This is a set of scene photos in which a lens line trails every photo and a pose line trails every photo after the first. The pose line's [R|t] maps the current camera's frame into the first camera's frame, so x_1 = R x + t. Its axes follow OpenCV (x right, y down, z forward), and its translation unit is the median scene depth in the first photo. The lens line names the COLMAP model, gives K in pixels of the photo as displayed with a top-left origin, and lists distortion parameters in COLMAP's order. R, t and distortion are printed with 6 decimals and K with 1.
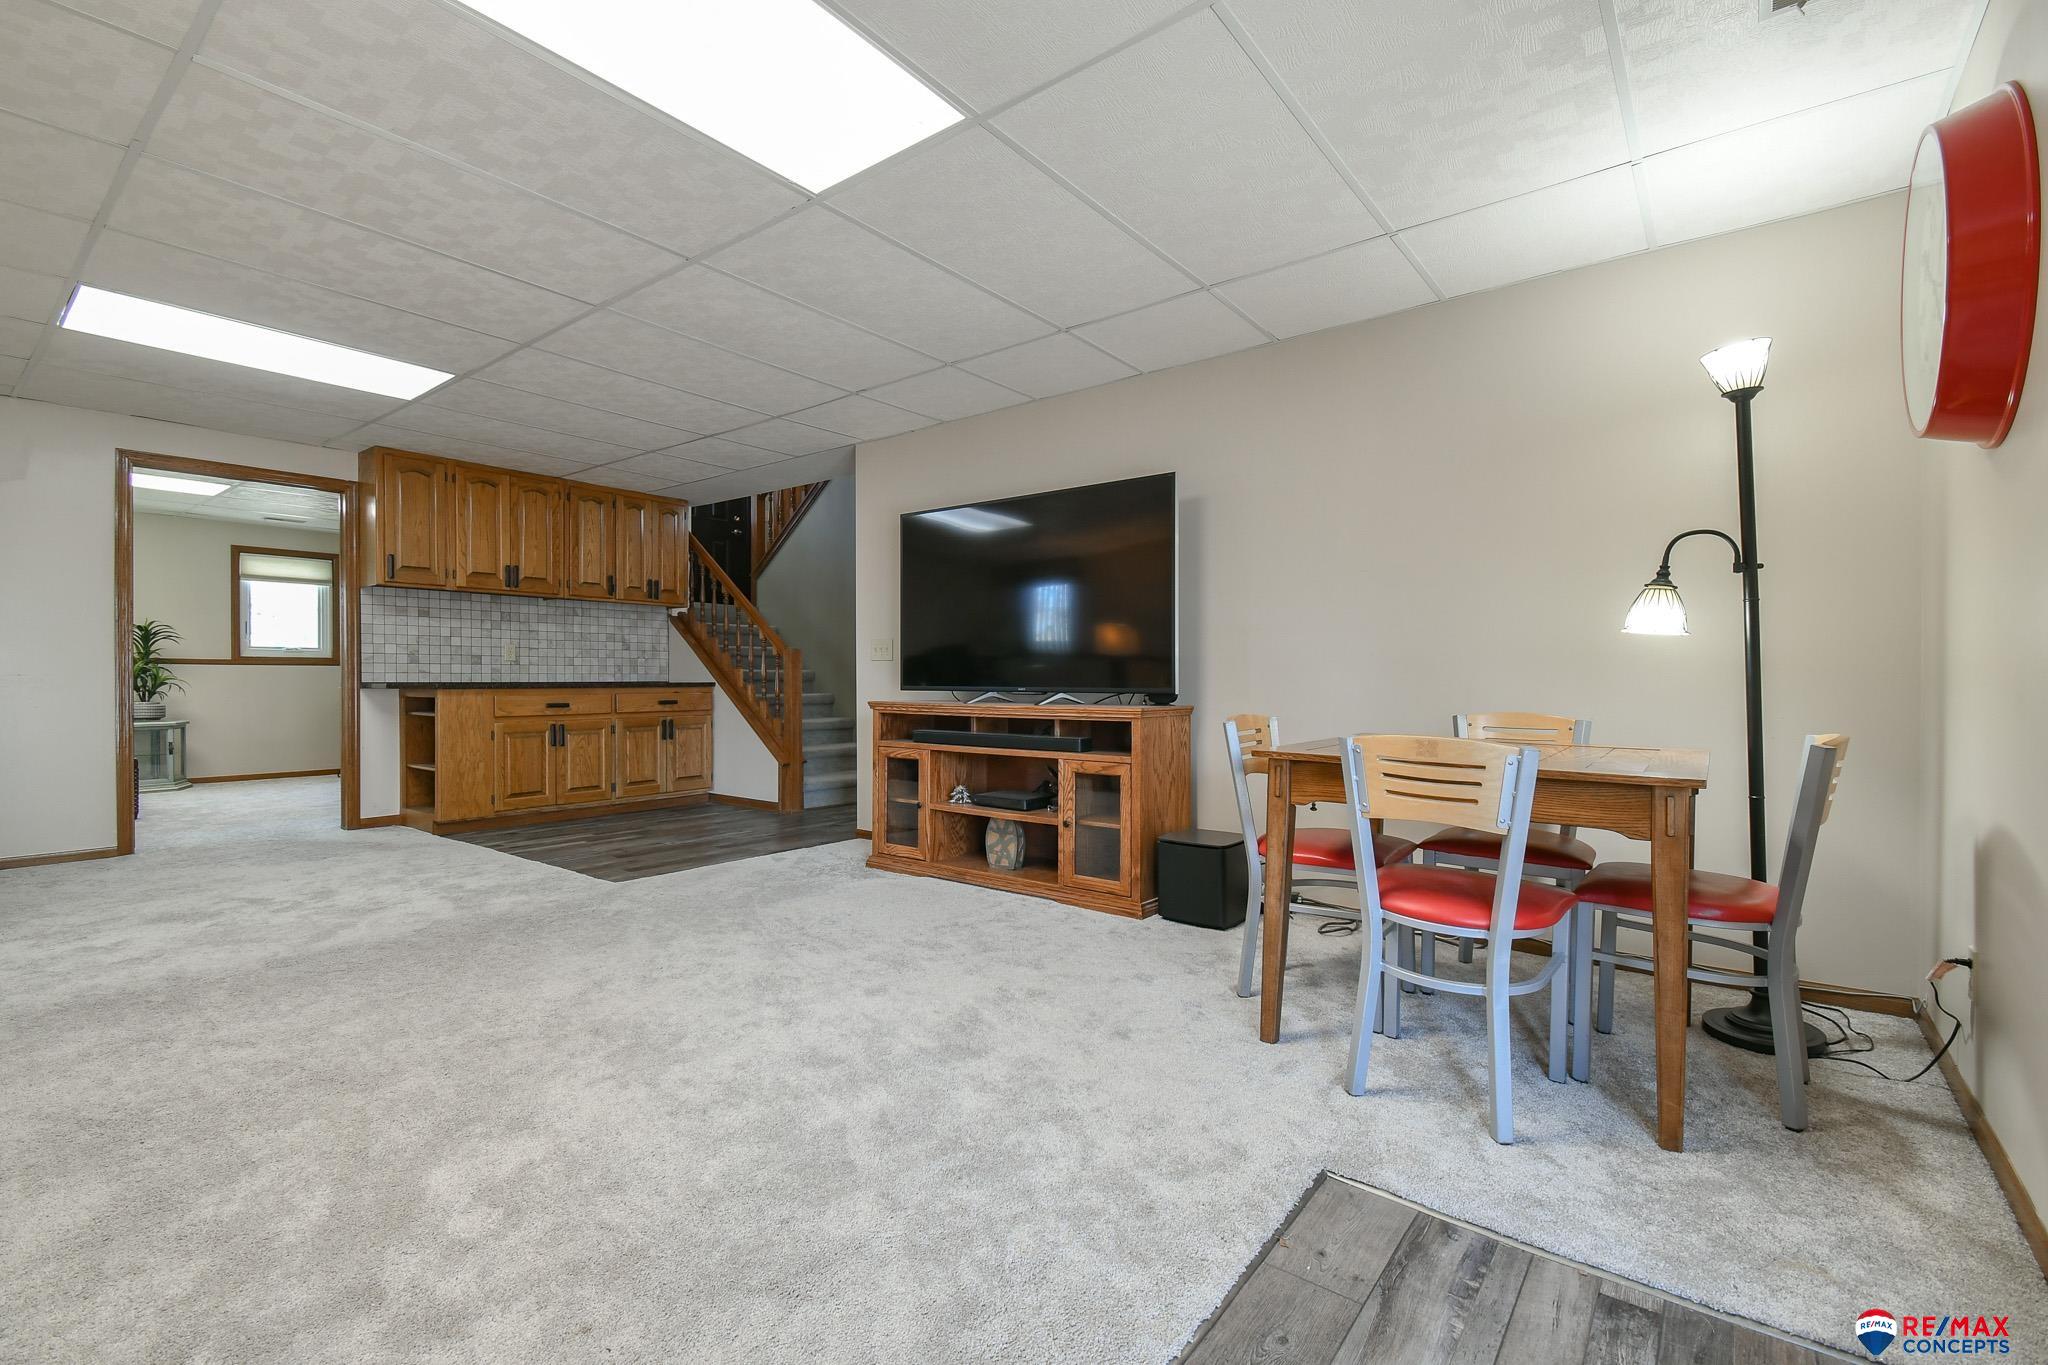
lens RADIAL K [[891.4, 0, 1025.6], [0, 891.4, 684.7], [0, 0, 1]] dist [0.041644, -0.022795]
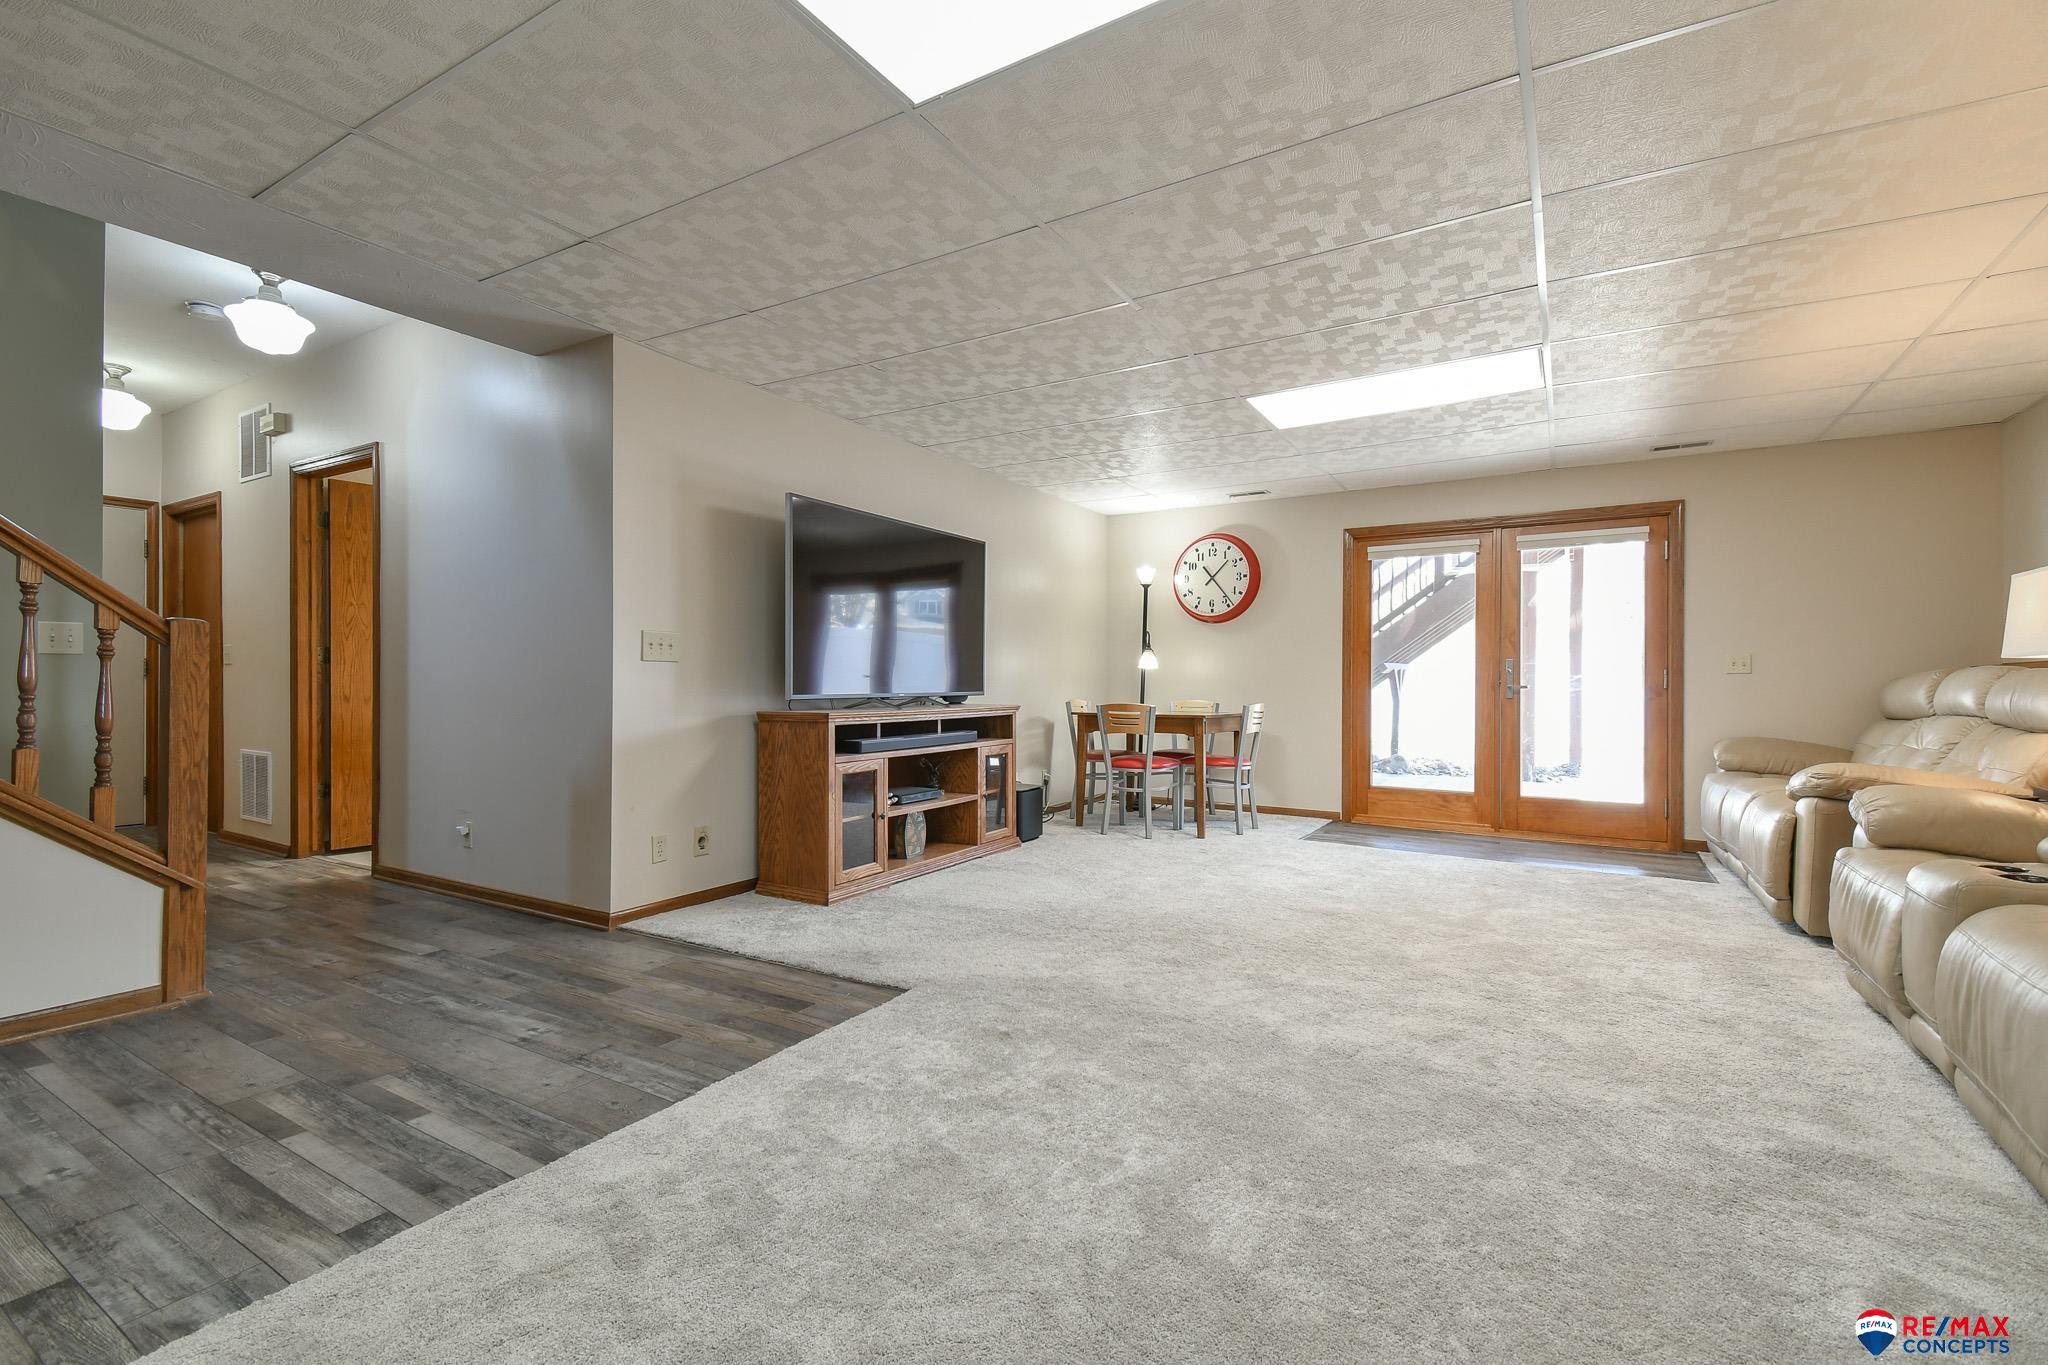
lens RADIAL K [[891.4, 0, 1021.4], [0, 891.4, 684.4], [0, 0, 1]] dist [0.041644, -0.022795]
pose [[-0.126614, -0.005420, 0.991937, -1.177167], [0.007723, 0.999949, 0.006450, -0.014877], [-0.991922, 0.008478, -0.126566, 1.038738]]
